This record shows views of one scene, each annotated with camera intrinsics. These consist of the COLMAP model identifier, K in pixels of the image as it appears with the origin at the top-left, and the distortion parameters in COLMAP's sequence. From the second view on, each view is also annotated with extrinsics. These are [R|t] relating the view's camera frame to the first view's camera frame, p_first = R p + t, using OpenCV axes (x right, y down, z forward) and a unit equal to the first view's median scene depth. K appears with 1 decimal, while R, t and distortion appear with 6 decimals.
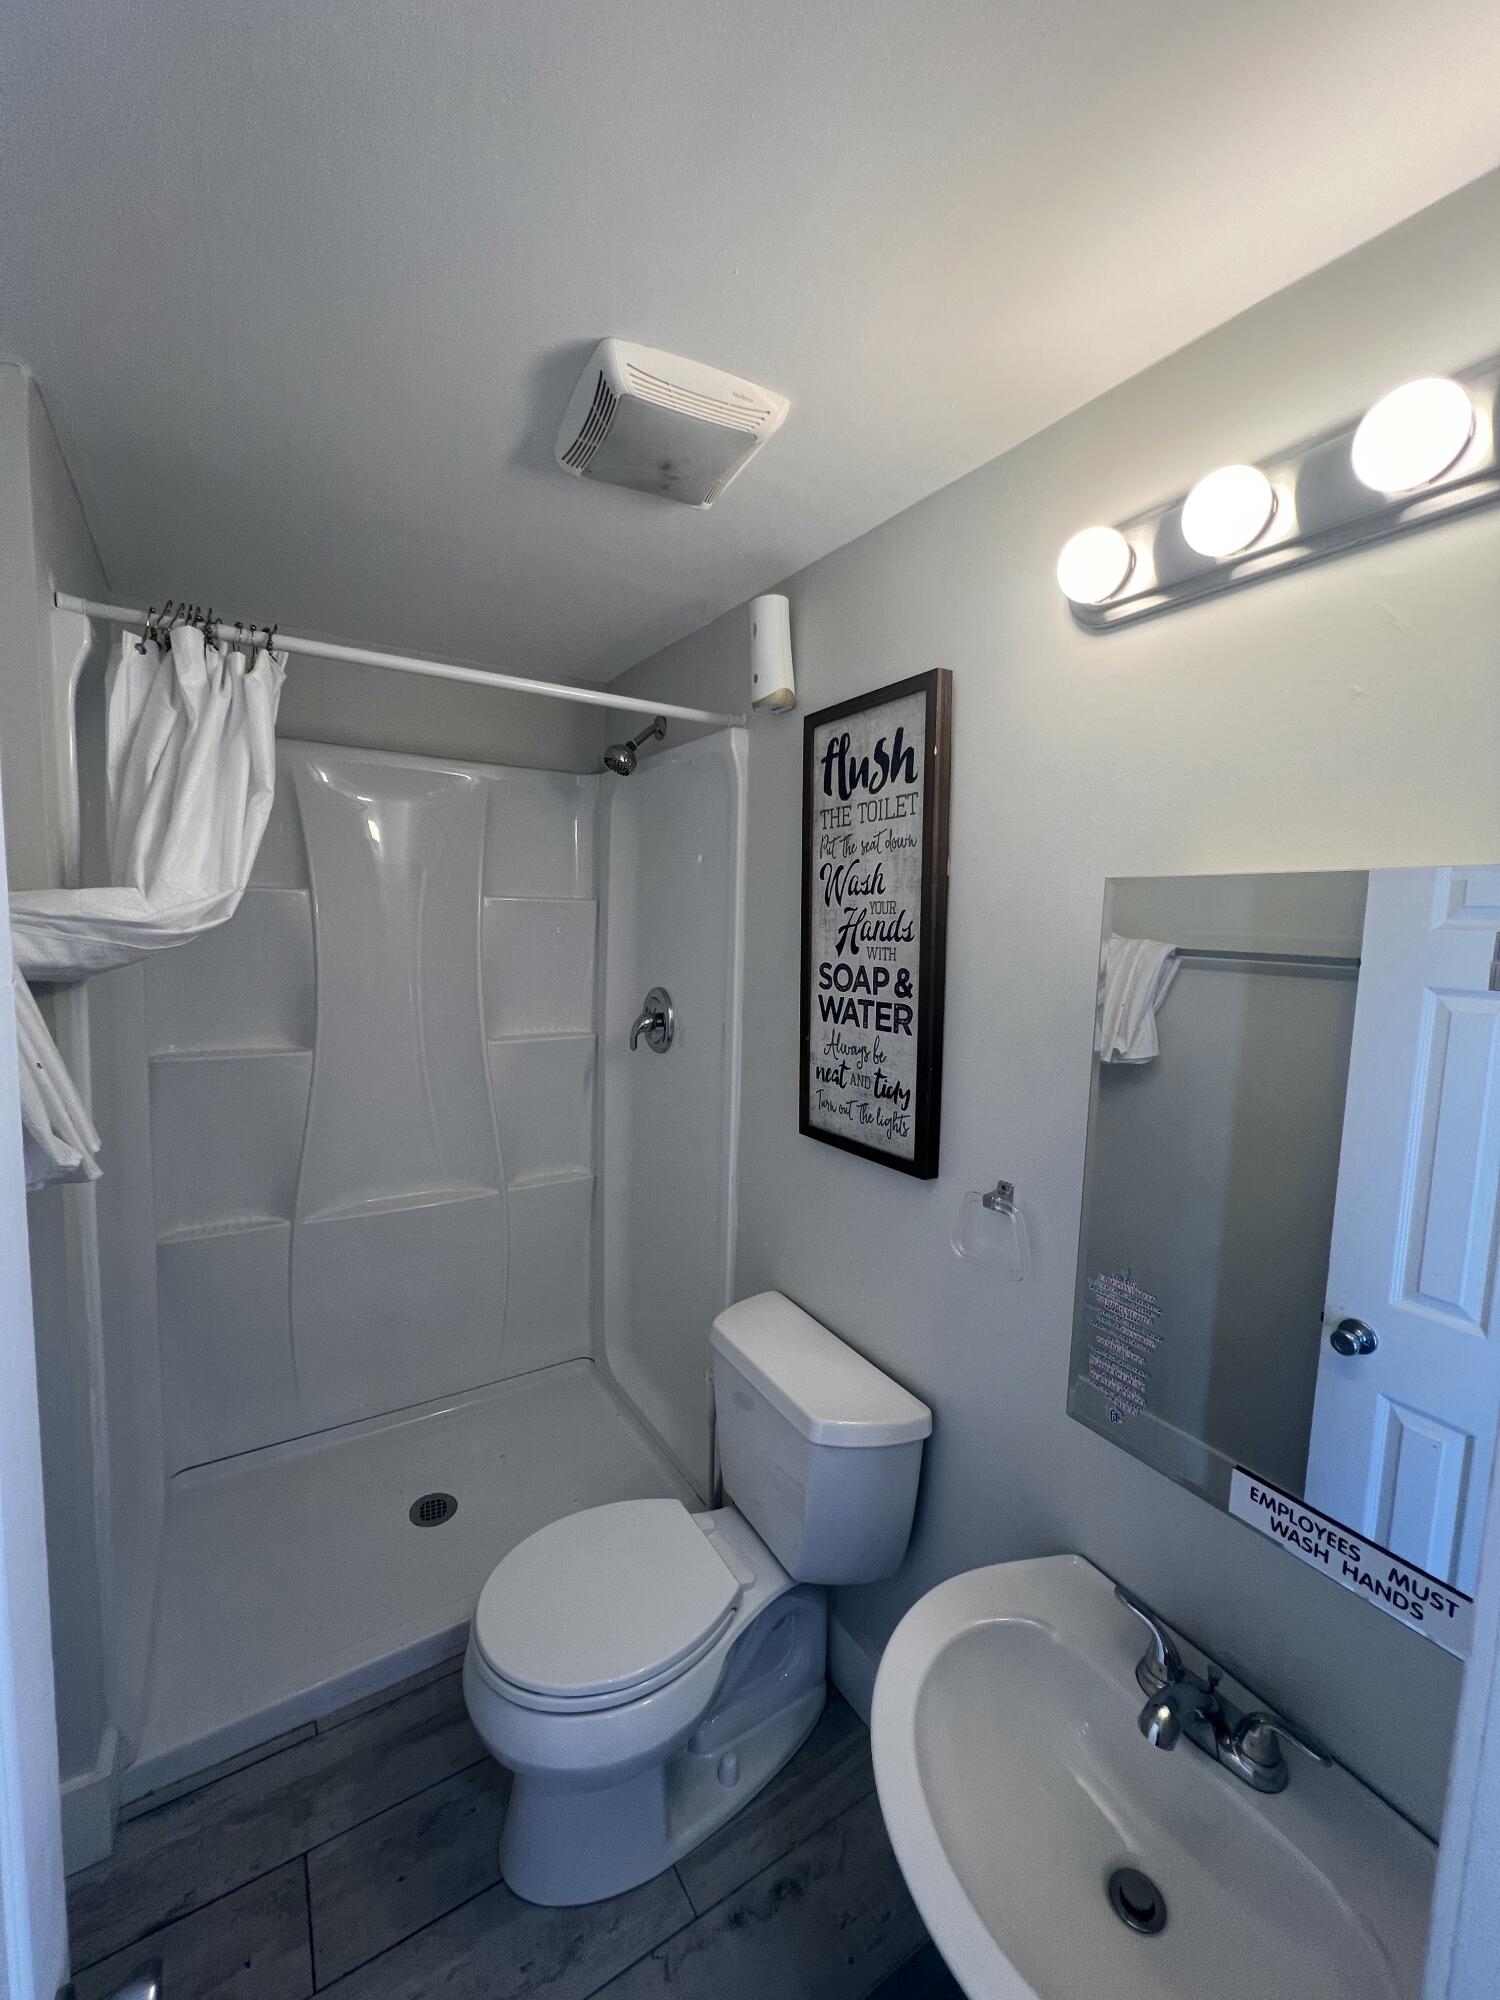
lens RADIAL K [[795.7, 0, 750.0], [0, 795.7, 1000.0], [0, 0, 1]] dist [-0.001352, -0.000261]
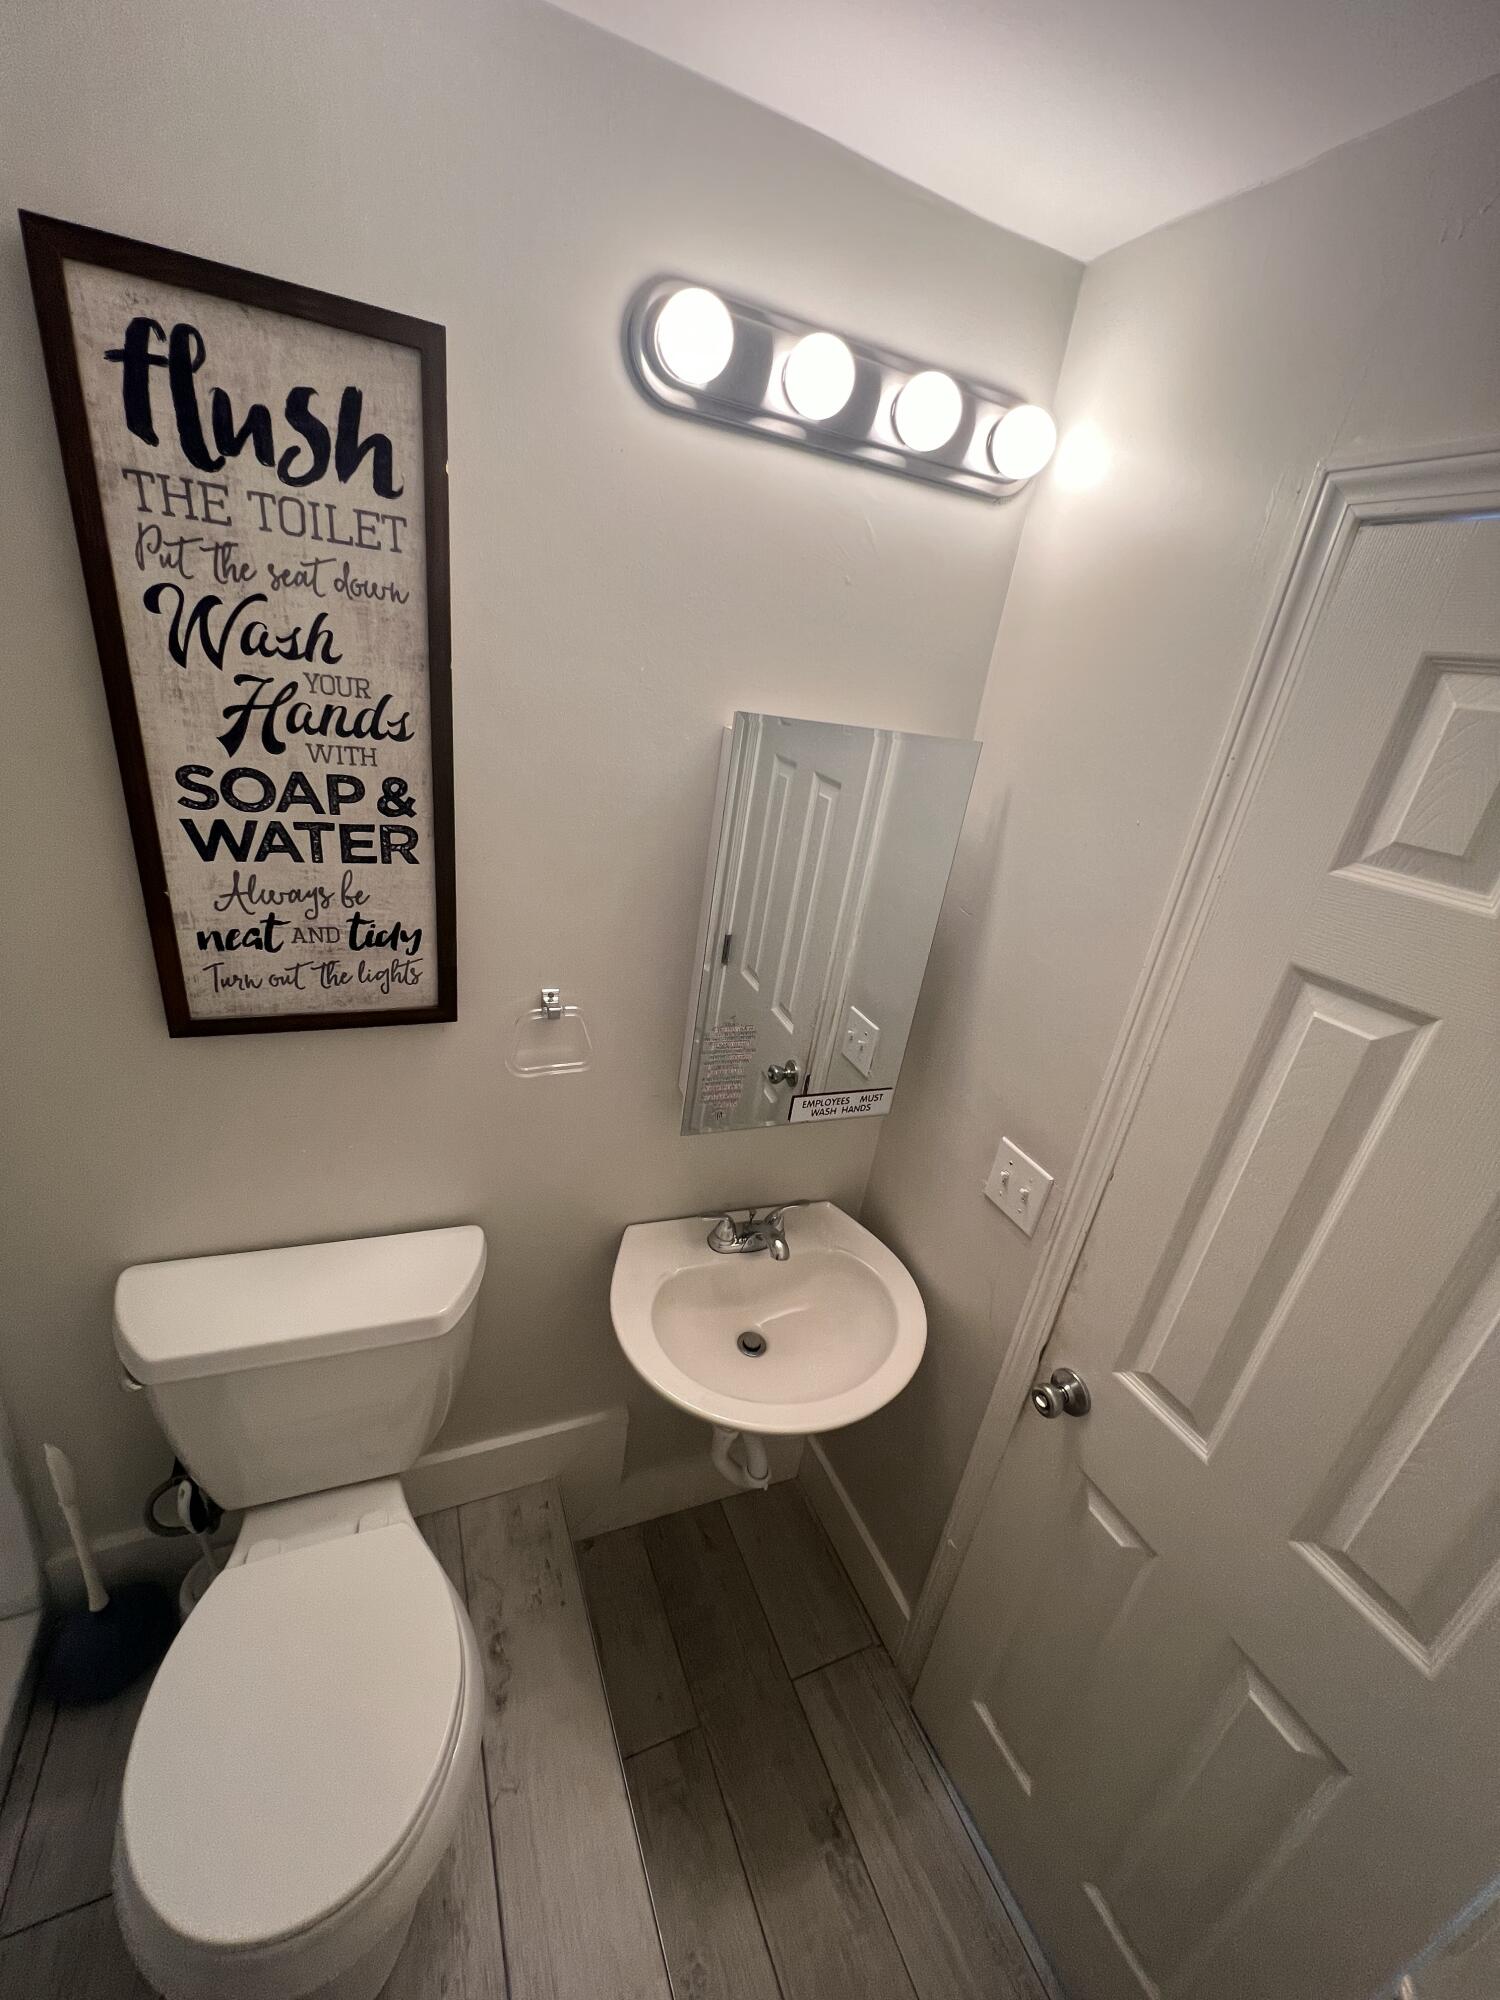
lens RADIAL K [[809.9, 0, 750.0], [0, 809.9, 1000.0], [0, 0, 1]] dist [-0.000852, 0.000173]
pose [[0.157570, -0.395667, 0.904776, -0.495714], [-0.043685, 0.912531, 0.406667, -0.163119], [-0.986541, -0.103603, 0.126502, 0.522551]]
